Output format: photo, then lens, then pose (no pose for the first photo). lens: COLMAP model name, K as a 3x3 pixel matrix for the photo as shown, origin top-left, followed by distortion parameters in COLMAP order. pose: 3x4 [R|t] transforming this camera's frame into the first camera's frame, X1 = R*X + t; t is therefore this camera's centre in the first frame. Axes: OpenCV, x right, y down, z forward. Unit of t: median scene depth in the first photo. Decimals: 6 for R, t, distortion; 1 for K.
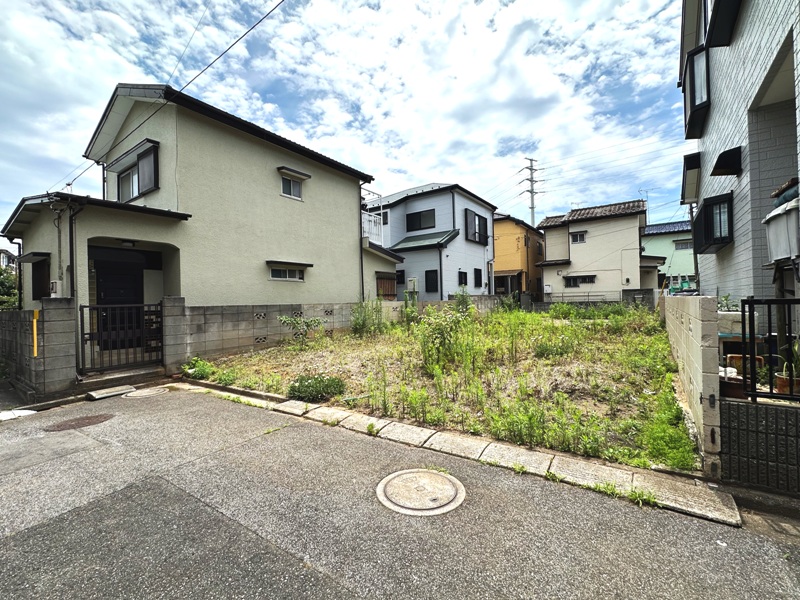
lens RADIAL K [[356.8, 0, 400.0], [0, 356.8, 300.0], [0, 0, 1]] dist [0.000157, 0.000002]
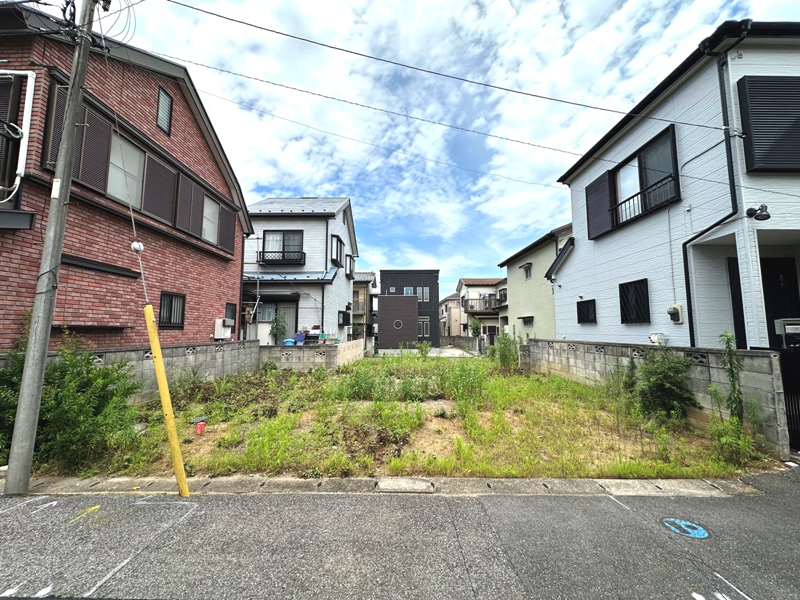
lens RADIAL K [[319.6, 0, 400.0], [0, 319.6, 300.0], [0, 0, 1]] dist [-0.001289, 0.000181]
pose [[-0.819210, -0.032964, -0.572545, 0.716224], [0.018334, 0.996331, -0.083596, -0.041289], [0.573200, -0.078980, -0.815600, 1.232945]]
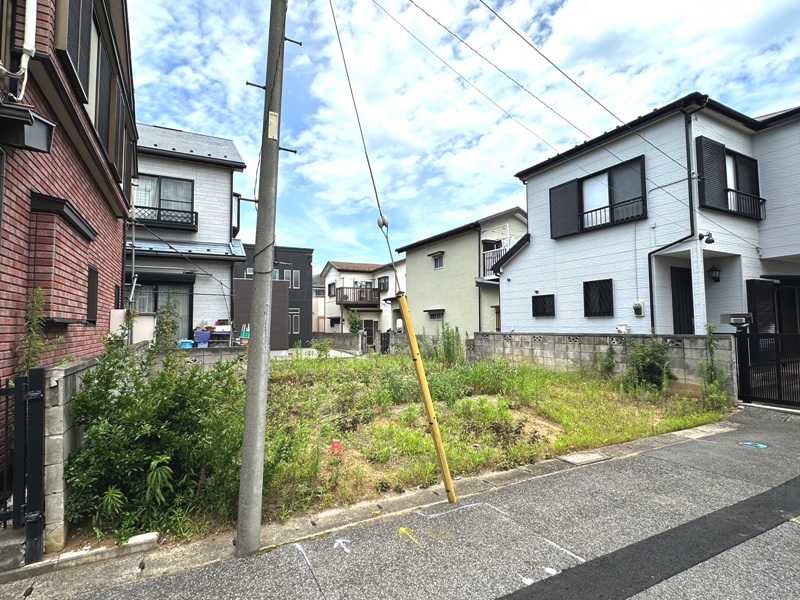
lens RADIAL K [[408.3, 0, 400.0], [0, 408.3, 300.0], [0, 0, 1]] dist [-0.000917, 0.000186]
pose [[-0.453835, -0.028762, -0.890621, 0.913887], [0.021260, 0.998845, -0.043090, -0.044824], [0.890832, -0.038491, -0.452699, 1.082625]]
